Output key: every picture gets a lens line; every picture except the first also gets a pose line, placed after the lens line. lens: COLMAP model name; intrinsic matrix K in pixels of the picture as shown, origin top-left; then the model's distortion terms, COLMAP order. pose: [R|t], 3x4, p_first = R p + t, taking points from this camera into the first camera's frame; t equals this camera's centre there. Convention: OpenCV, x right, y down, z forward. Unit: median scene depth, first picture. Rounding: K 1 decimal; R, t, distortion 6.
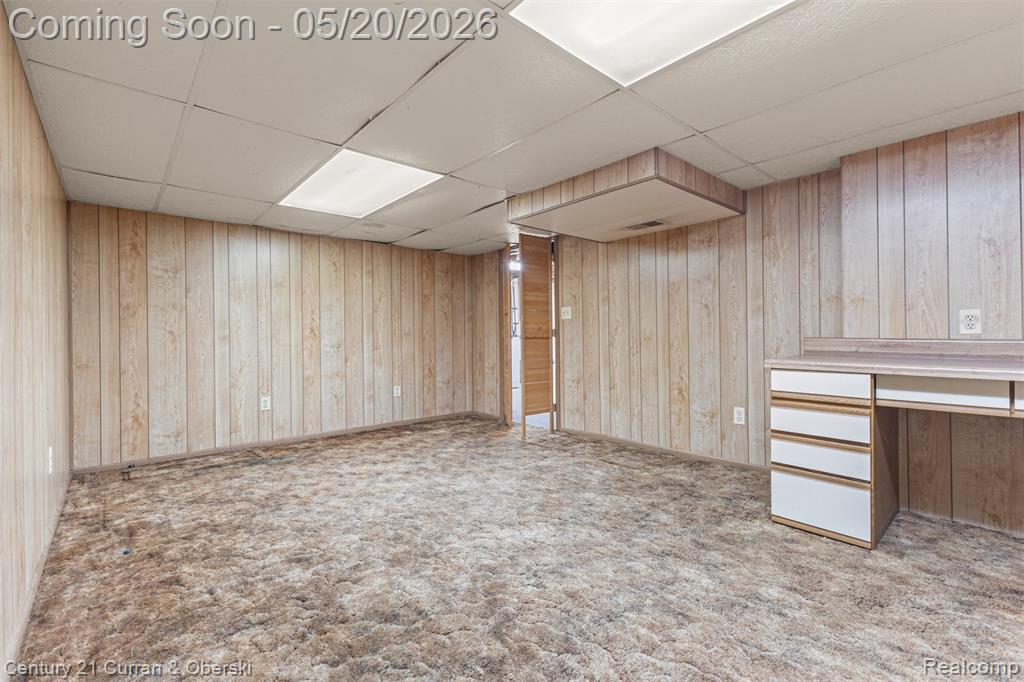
lens RADIAL K [[446.1, 0, 509.9], [0, 446.1, 339.1], [0, 0, 1]] dist [0.012530, -0.003329]
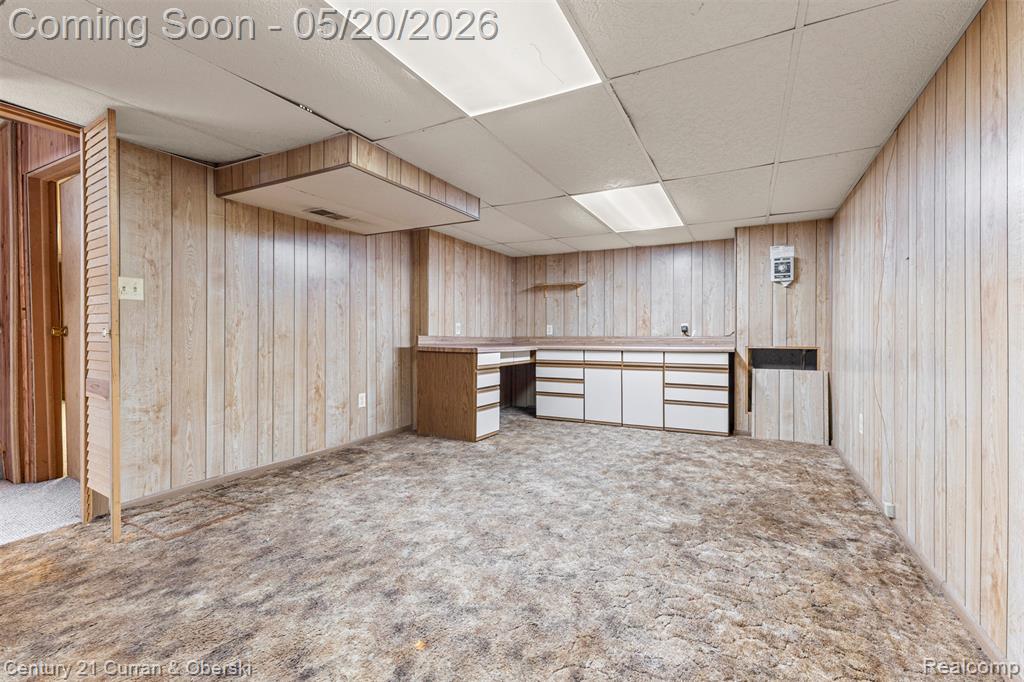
lens RADIAL K [[446.1, 0, 510.8], [0, 446.1, 338.4], [0, 0, 1]] dist [0.012530, -0.003329]
pose [[-0.352178, 0.001713, 0.935932, -0.760160], [0.006011, 0.999982, 0.000432, 0.006317], [-0.935914, 0.005778, -0.352182, 1.050068]]
